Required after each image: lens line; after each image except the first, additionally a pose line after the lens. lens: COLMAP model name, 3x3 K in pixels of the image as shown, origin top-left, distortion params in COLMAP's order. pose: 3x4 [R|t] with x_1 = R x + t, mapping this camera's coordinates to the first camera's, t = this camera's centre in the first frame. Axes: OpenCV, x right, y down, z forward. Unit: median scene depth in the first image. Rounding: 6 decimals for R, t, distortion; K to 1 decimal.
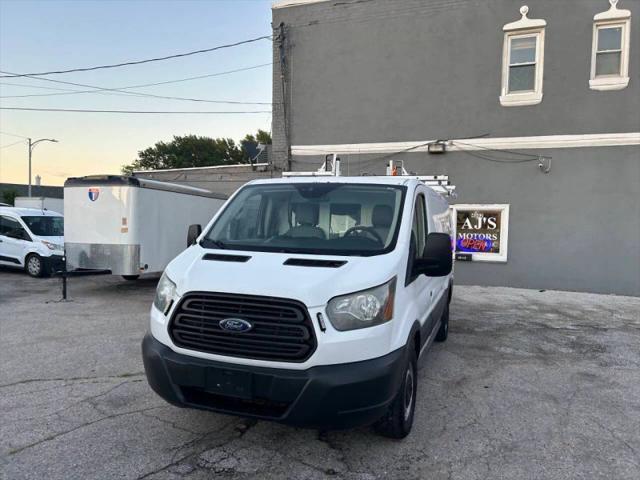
lens RADIAL K [[480.3, 0, 323.2], [0, 480.3, 248.3], [0, 0, 1]] dist [0.048943, -0.051874]
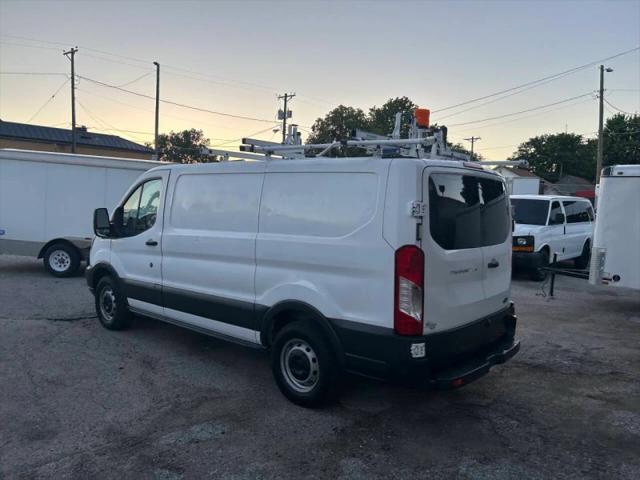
lens RADIAL K [[480.3, 0, 320.4], [0, 480.3, 245.9], [0, 0, 1]] dist [0.048943, -0.051874]
pose [[-0.366892, 0.044100, -0.929217, 0.545561], [-0.082563, 0.993390, 0.079745, -0.036425], [0.926592, 0.105976, -0.360826, 0.848982]]
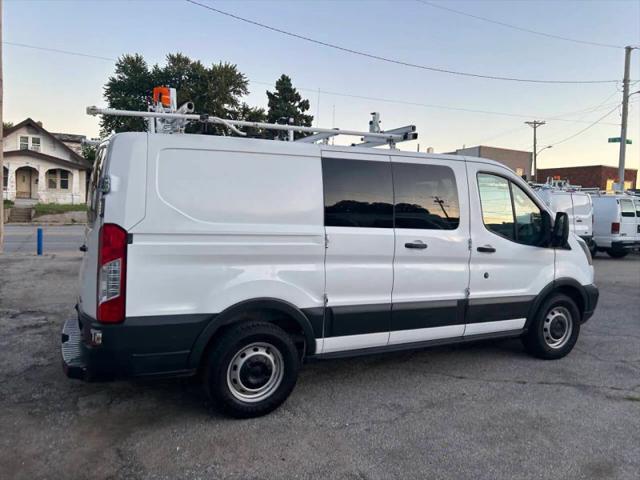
lens RADIAL K [[480.3, 0, 321.7], [0, 480.3, 236.8], [0, 0, 1]] dist [0.048943, -0.051874]
pose [[-0.717163, -0.089177, 0.691177, -0.286730], [-0.008567, 0.992832, 0.119208, -0.054084], [-0.696853, 0.079570, -0.712786, 0.975570]]
